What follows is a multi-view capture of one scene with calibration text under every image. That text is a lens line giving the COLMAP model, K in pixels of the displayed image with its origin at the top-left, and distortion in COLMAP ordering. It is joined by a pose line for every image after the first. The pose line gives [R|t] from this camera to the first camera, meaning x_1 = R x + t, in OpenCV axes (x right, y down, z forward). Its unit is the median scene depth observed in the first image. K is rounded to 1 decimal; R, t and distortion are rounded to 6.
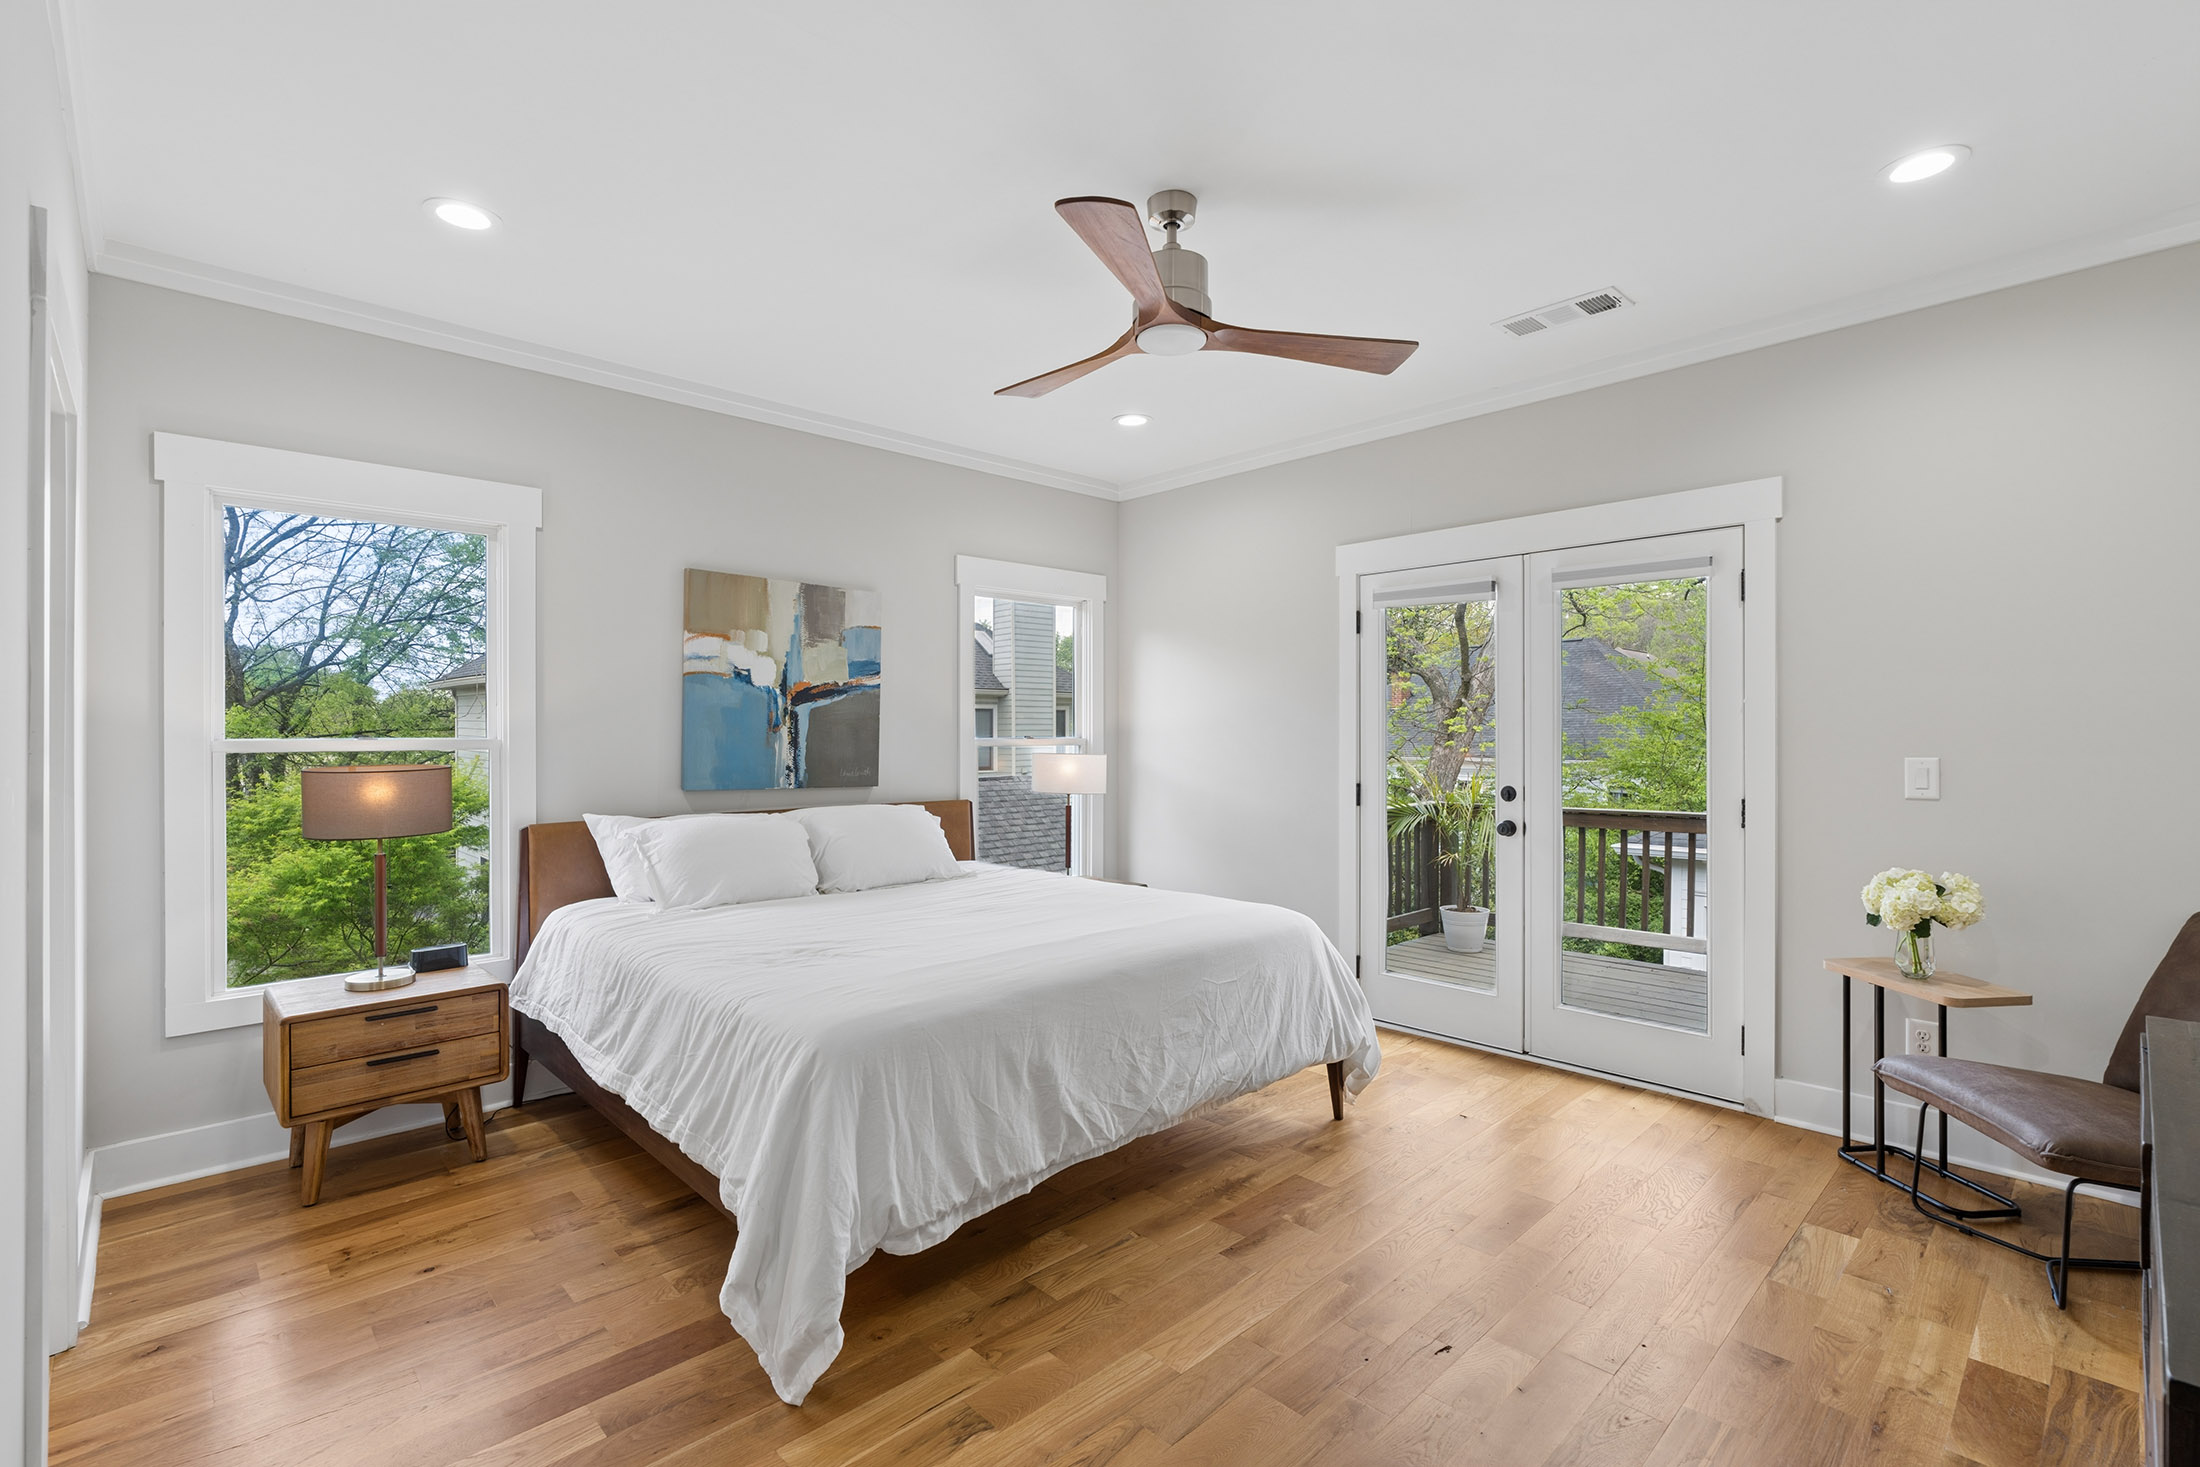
lens RADIAL K [[996.0, 0, 1097.7], [0, 996.0, 719.3], [0, 0, 1]] dist [-0.004290, 0.001184]
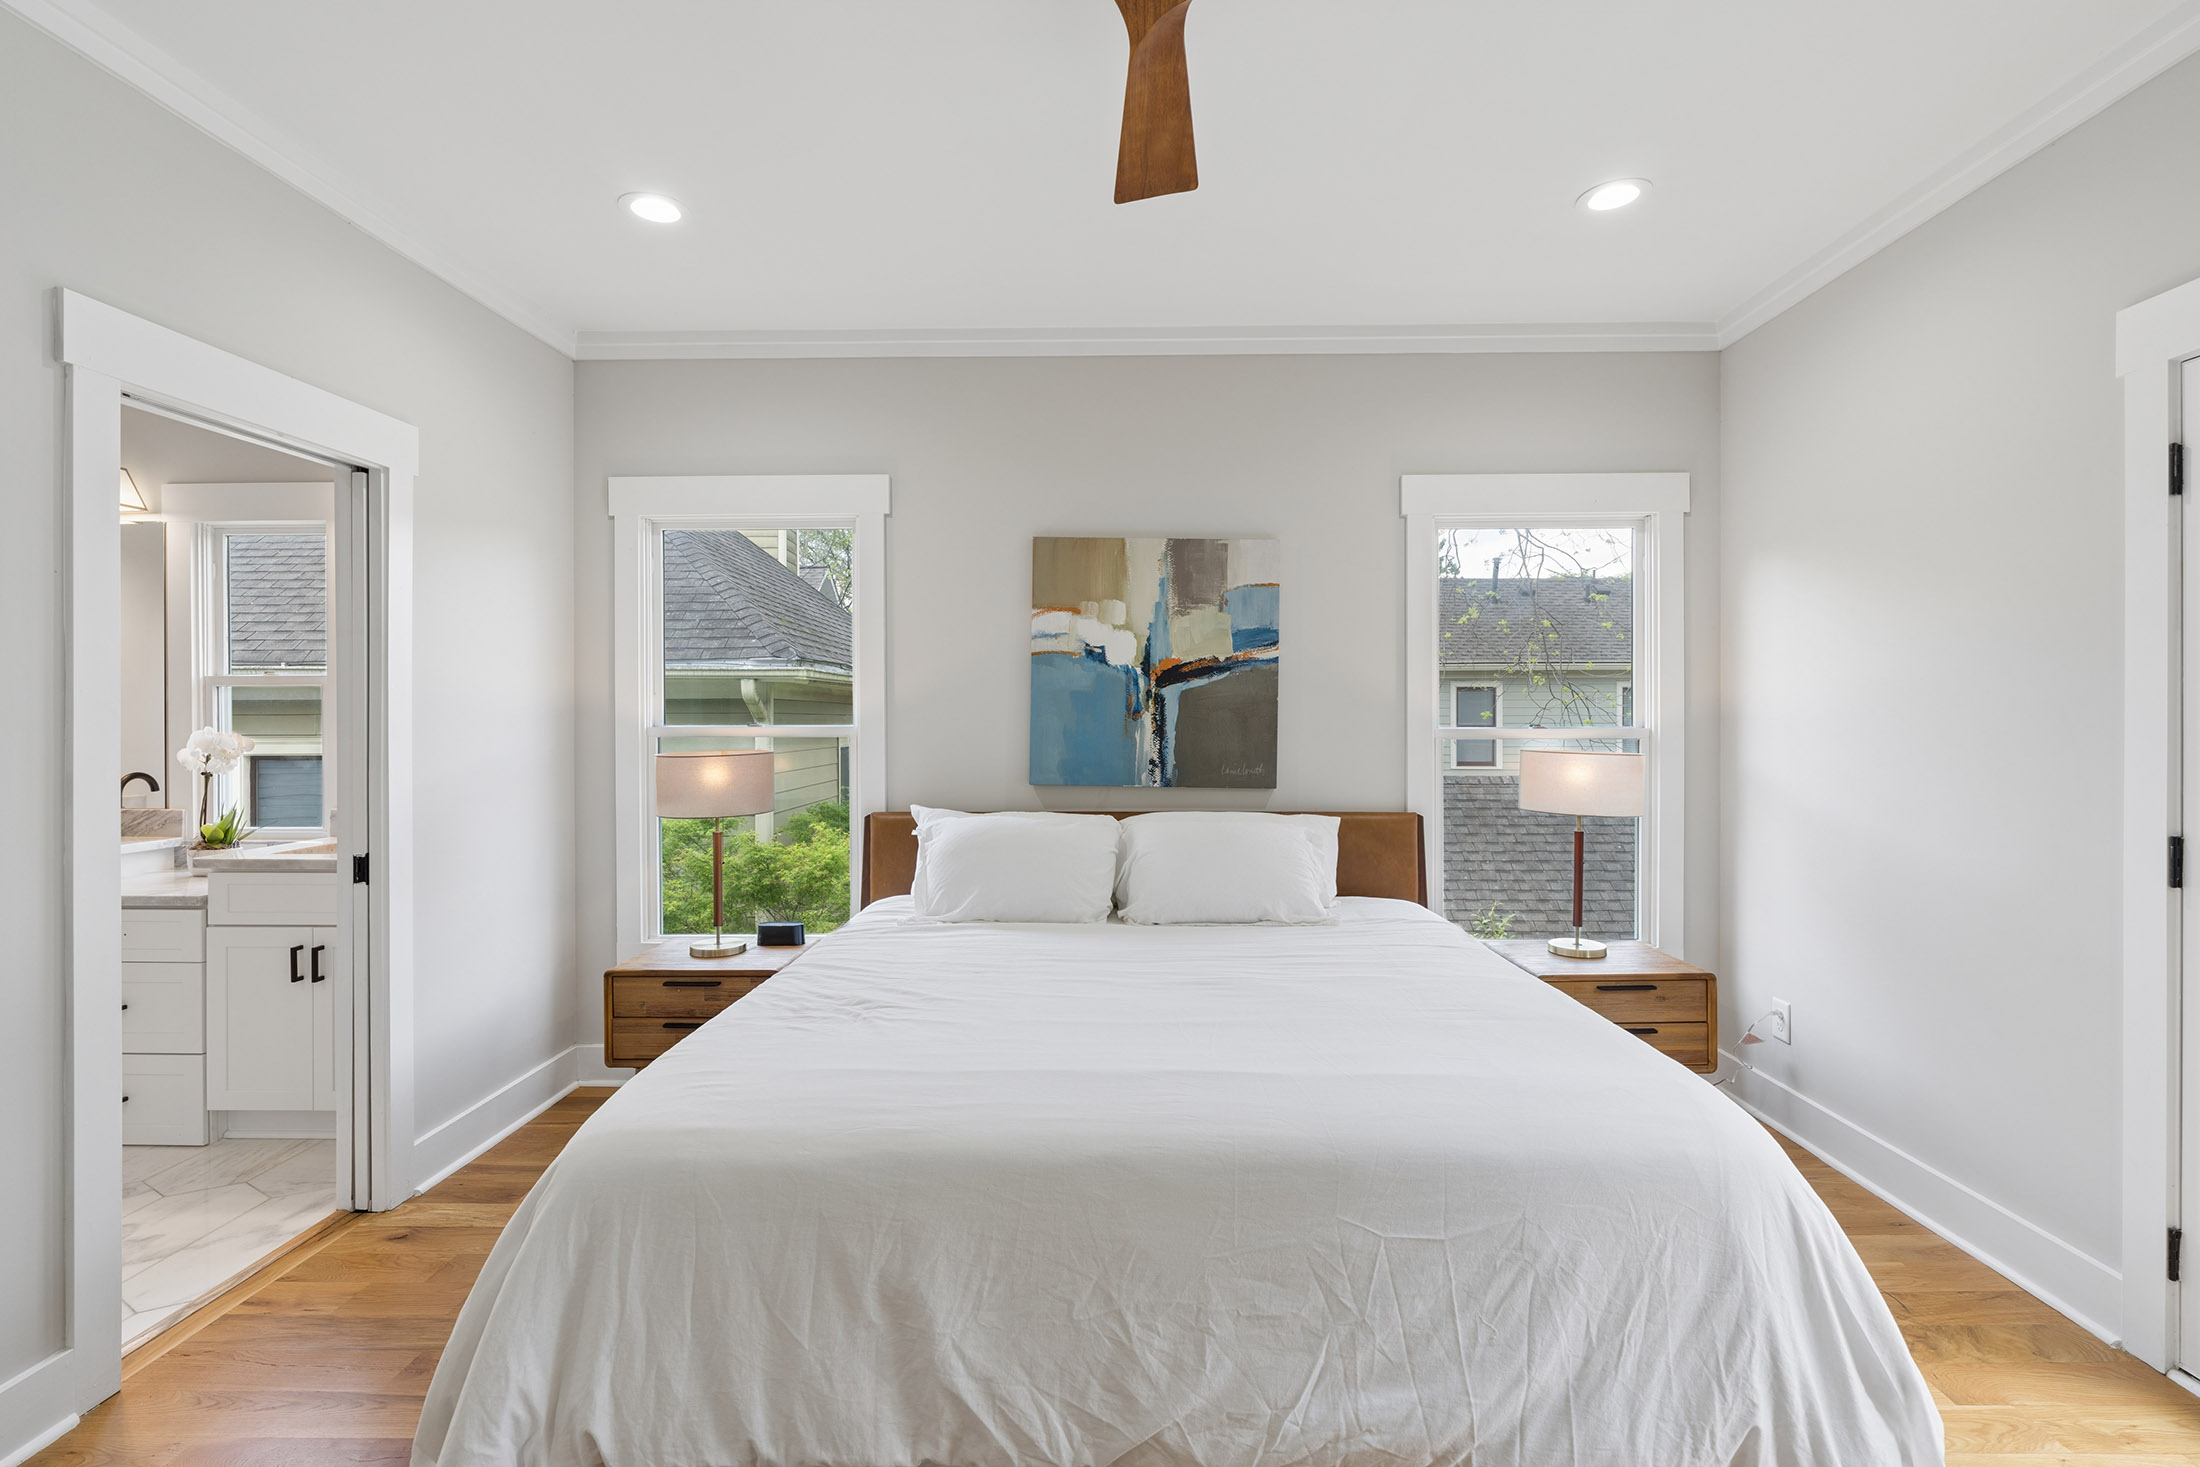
lens RADIAL K [[996.0, 0, 1097.7], [0, 996.0, 719.3], [0, 0, 1]] dist [-0.004290, 0.001184]
pose [[0.710671, 0.000847, -0.703524, 0.247436], [0.009035, 0.999906, 0.010331, 0.003943], [0.703466, -0.013698, 0.710597, 0.379595]]
